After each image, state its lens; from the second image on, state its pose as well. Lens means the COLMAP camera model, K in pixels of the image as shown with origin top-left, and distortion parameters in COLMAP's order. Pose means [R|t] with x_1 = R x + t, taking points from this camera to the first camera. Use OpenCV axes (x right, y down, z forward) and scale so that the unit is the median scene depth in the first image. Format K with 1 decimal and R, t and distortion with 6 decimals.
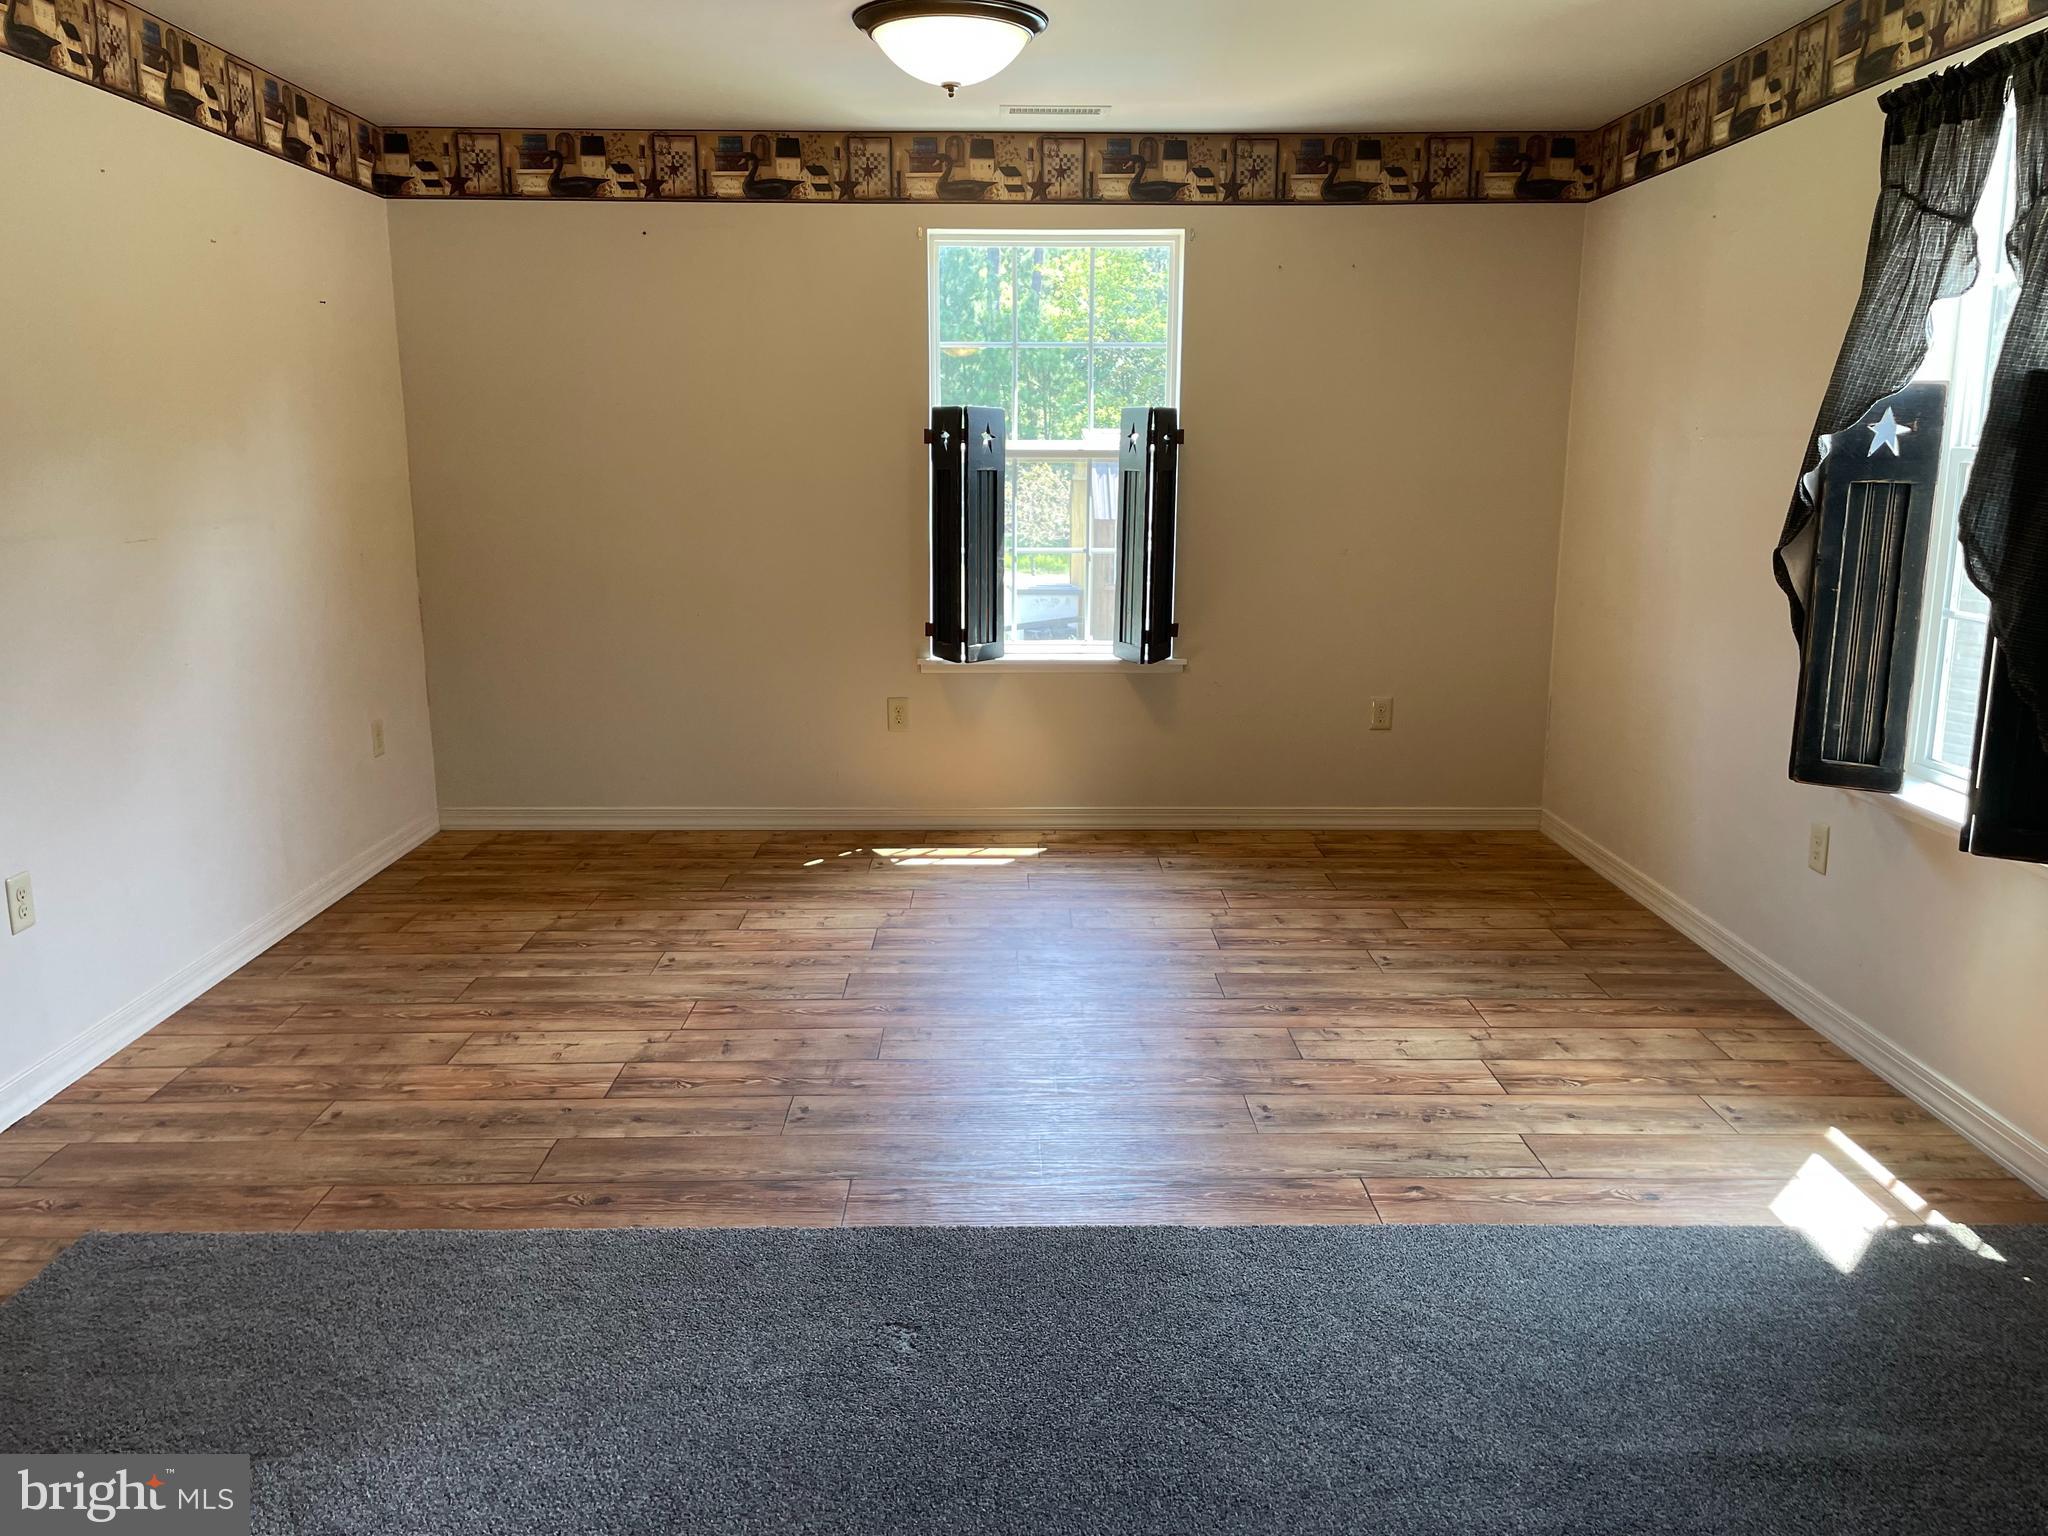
lens RADIAL K [[1555.6, 0, 1031.1], [0, 1555.6, 763.1], [0, 0, 1]] dist [0.069837, -0.097793]
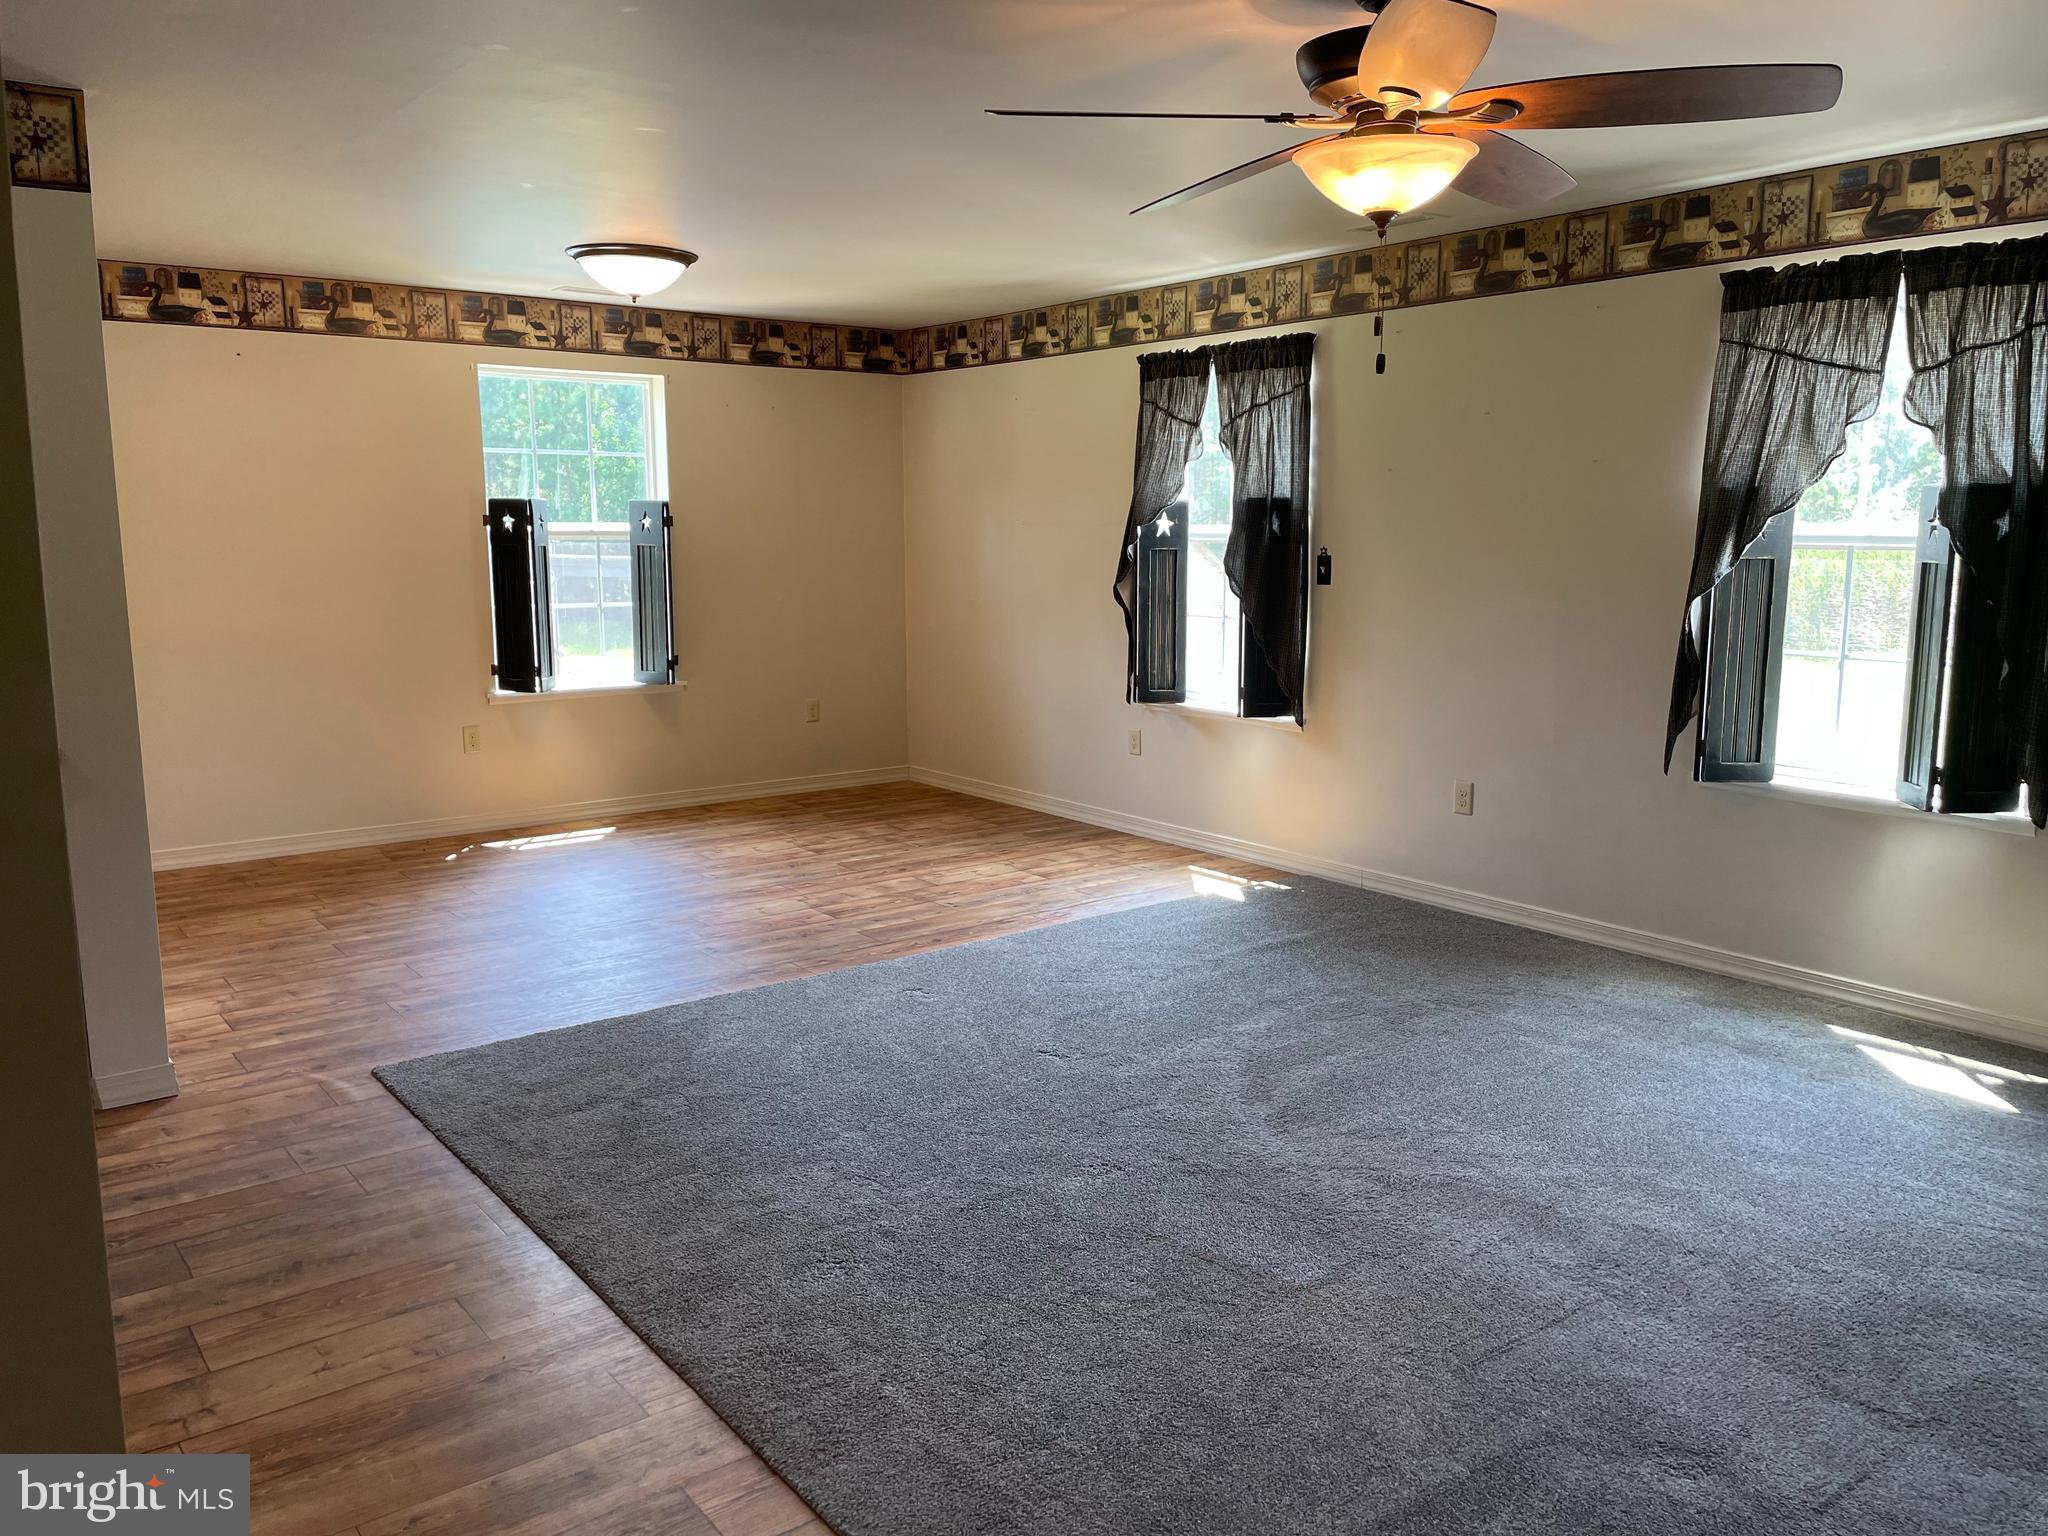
lens RADIAL K [[1555.6, 0, 1062.8], [0, 1555.6, 767.8], [0, 0, 1]] dist [0.069837, -0.097793]
pose [[0.789312, -0.098569, 0.606029, -0.511630], [0.123492, 0.992345, 0.000564, 0.053144], [-0.601446, 0.074395, 0.795442, -0.313344]]
